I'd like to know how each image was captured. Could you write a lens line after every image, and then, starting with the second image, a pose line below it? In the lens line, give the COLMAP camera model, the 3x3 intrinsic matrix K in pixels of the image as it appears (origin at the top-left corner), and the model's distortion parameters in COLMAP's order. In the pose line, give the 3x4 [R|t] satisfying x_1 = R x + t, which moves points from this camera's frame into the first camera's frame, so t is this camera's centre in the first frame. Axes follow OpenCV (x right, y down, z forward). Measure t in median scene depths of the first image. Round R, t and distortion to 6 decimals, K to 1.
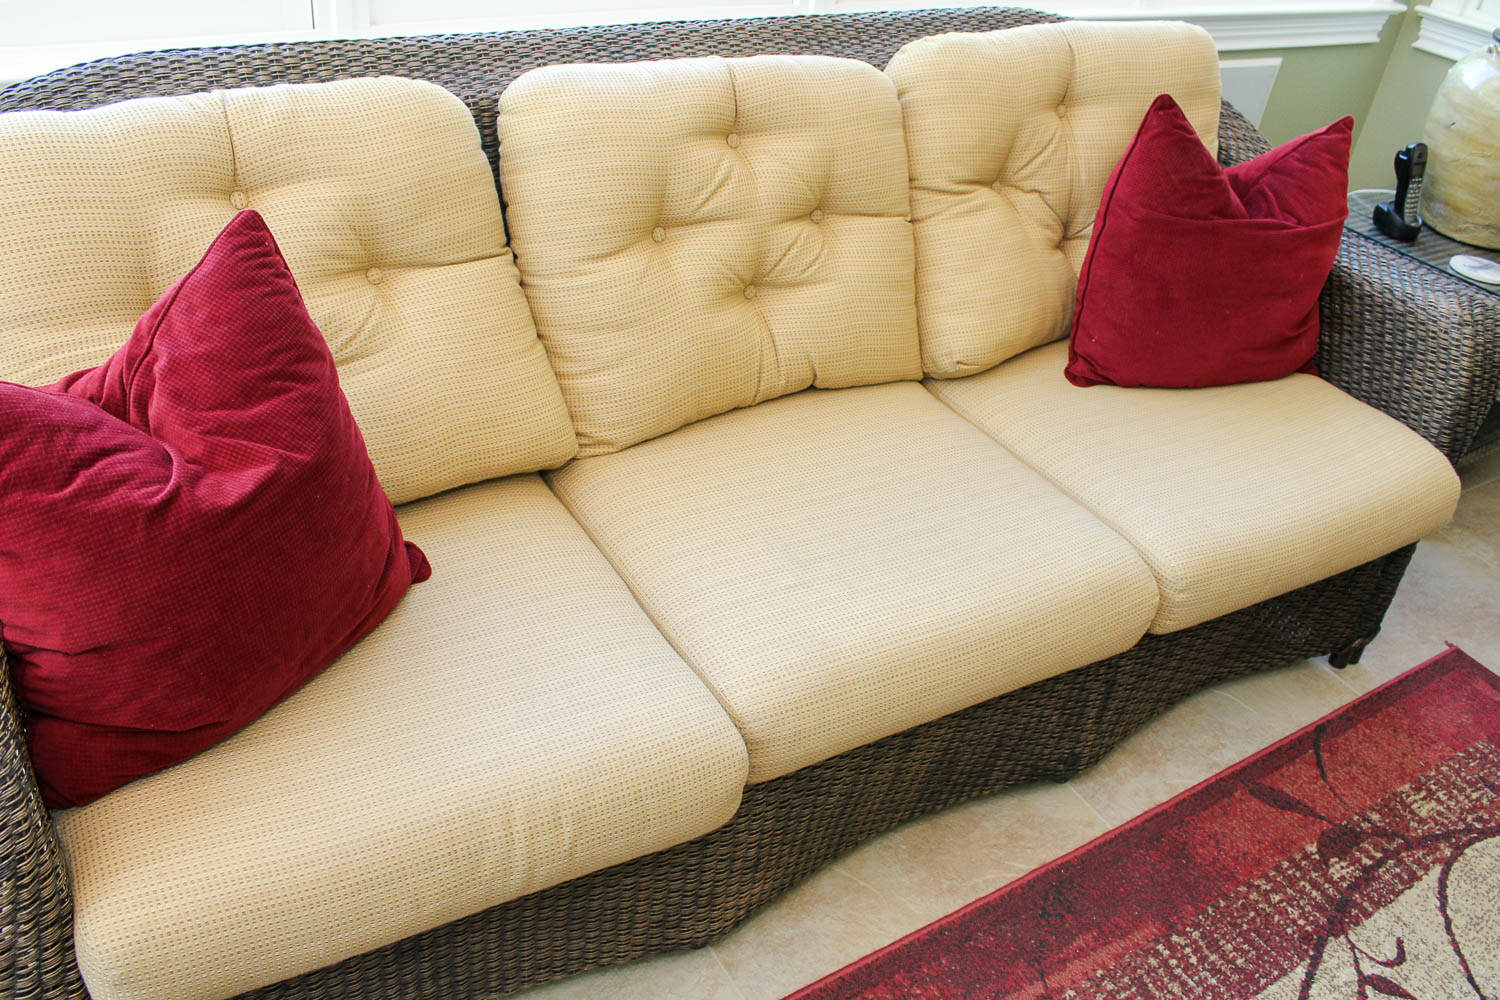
lens RADIAL K [[1234.4, 0, 739.4], [0, 1234.4, 505.9], [0, 0, 1]] dist [-0.168768, 0.144382]
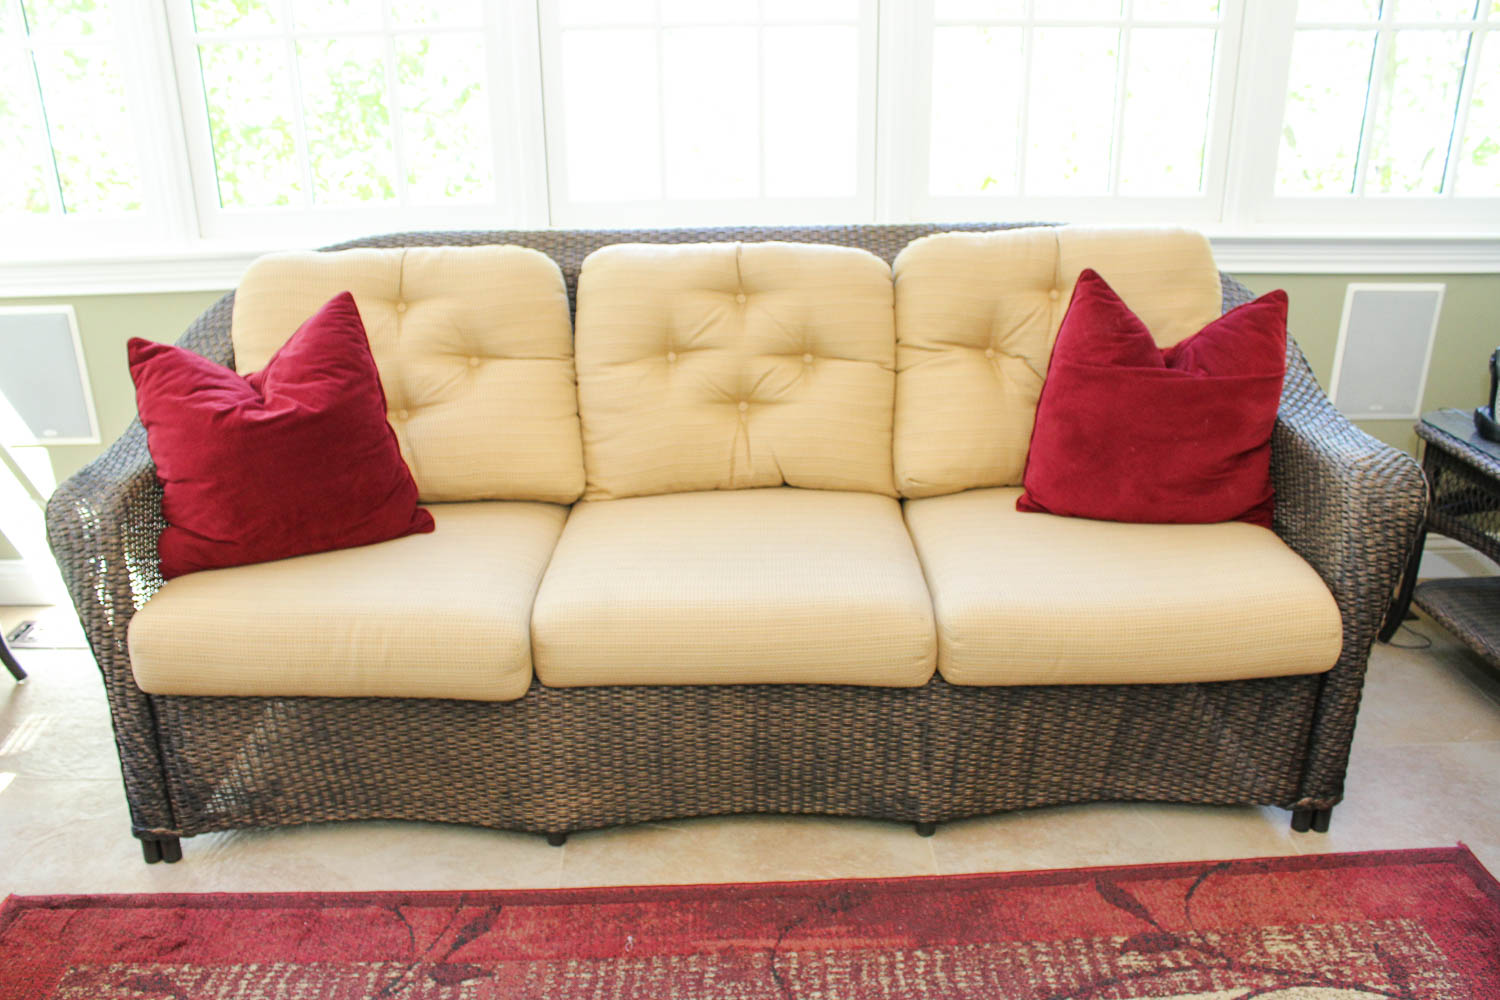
lens RADIAL K [[1234.4, 0, 739.4], [0, 1234.4, 505.9], [0, 0, 1]] dist [-0.168768, 0.144382]
pose [[0.868237, 0.081915, -0.489341, 0.733495], [-0.204062, 0.957952, -0.201708, 0.223270], [0.452242, 0.274987, 0.848445, -0.144187]]
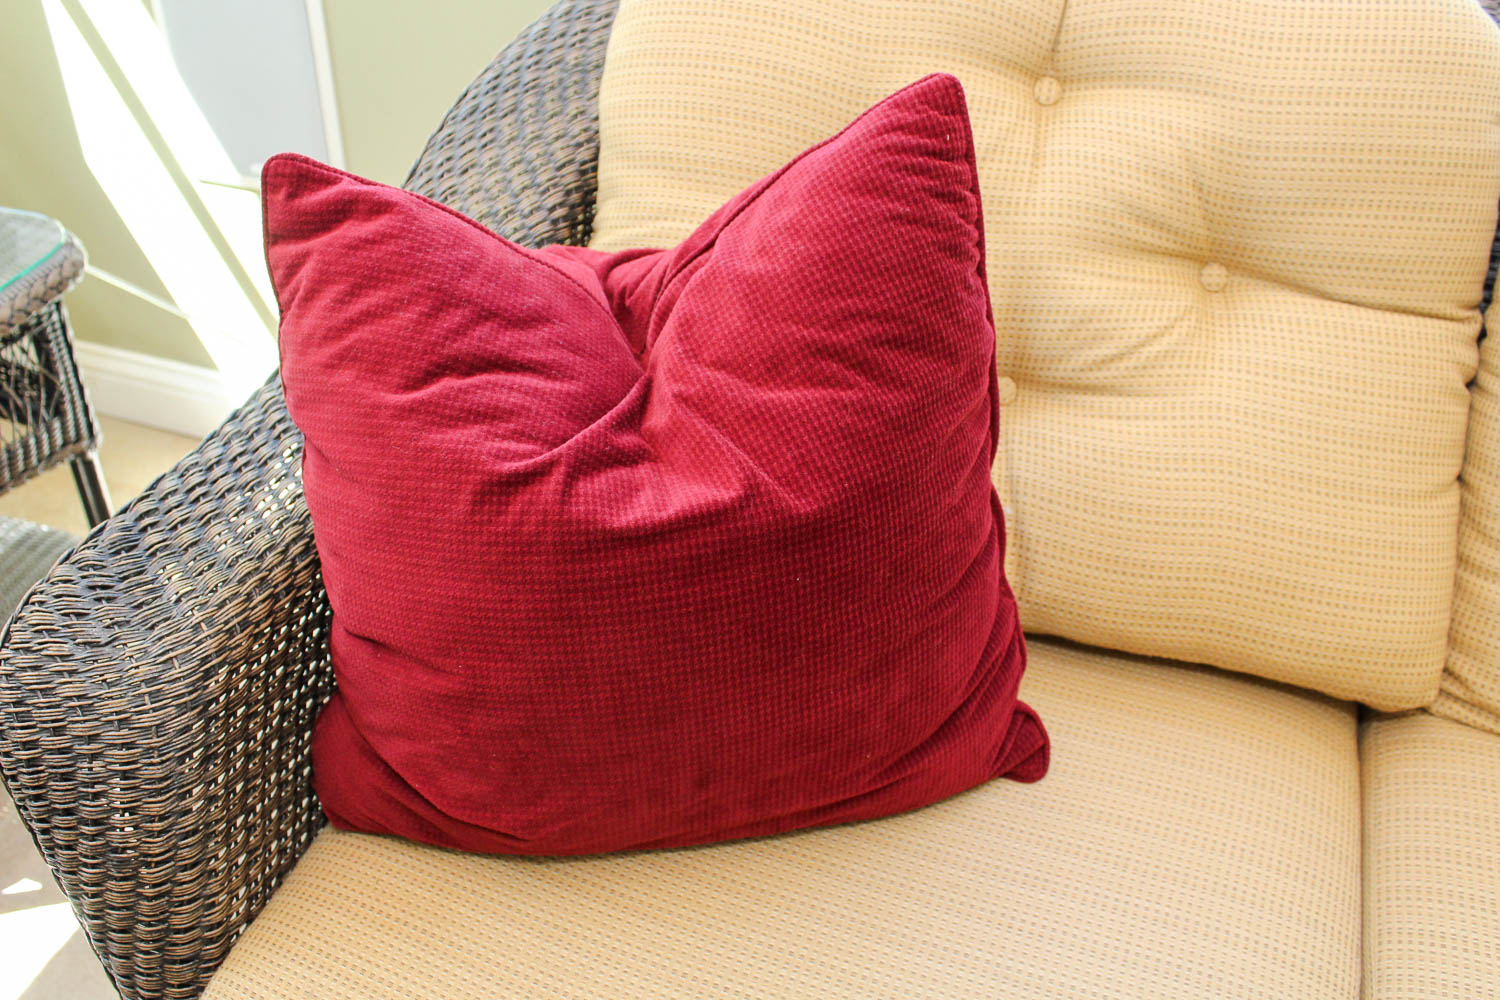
lens RADIAL K [[1397.5, 0, 743.7], [0, 1397.5, 502.6], [0, 0, 1]] dist [-0.116784, 0.007183]
pose [[0.649568, 0.388979, -0.653266, 0.027566], [-0.410042, 0.902779, 0.129827, -0.076115], [0.640255, 0.183535, 0.745914, 0.339094]]
